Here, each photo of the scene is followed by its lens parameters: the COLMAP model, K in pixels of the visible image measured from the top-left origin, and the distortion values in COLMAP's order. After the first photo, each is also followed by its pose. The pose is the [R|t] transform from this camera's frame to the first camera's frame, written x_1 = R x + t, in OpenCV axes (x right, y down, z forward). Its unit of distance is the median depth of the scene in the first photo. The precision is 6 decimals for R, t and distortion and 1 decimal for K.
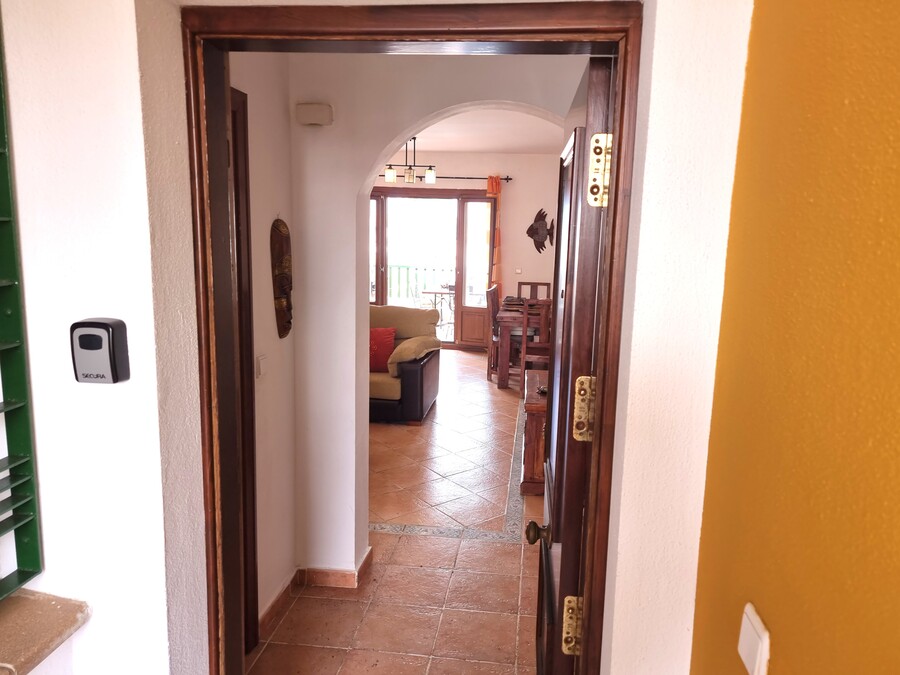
lens RADIAL K [[633.4, 0, 450.0], [0, 633.4, 337.5], [0, 0, 1]] dist [-0.001003, 0.000130]
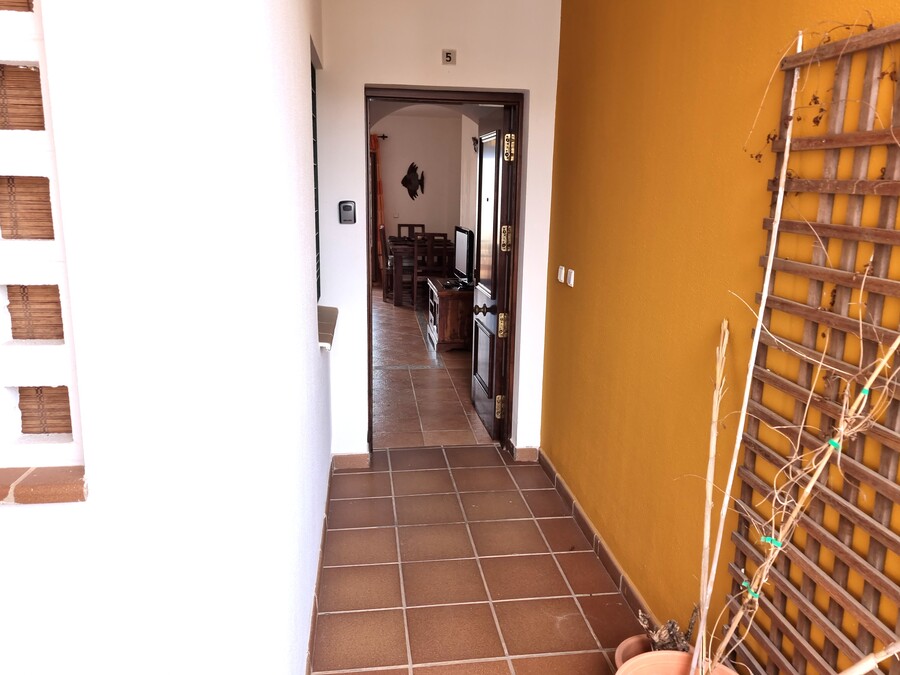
lens RADIAL K [[633.4, 0, 450.0], [0, 633.4, 337.5], [0, 0, 1]] dist [-0.001003, 0.000130]
pose [[0.971090, -0.063113, 0.230219, -0.087366], [0.047195, 0.996140, 0.074008, 0.042904], [-0.234001, -0.061003, 0.970321, -0.207176]]
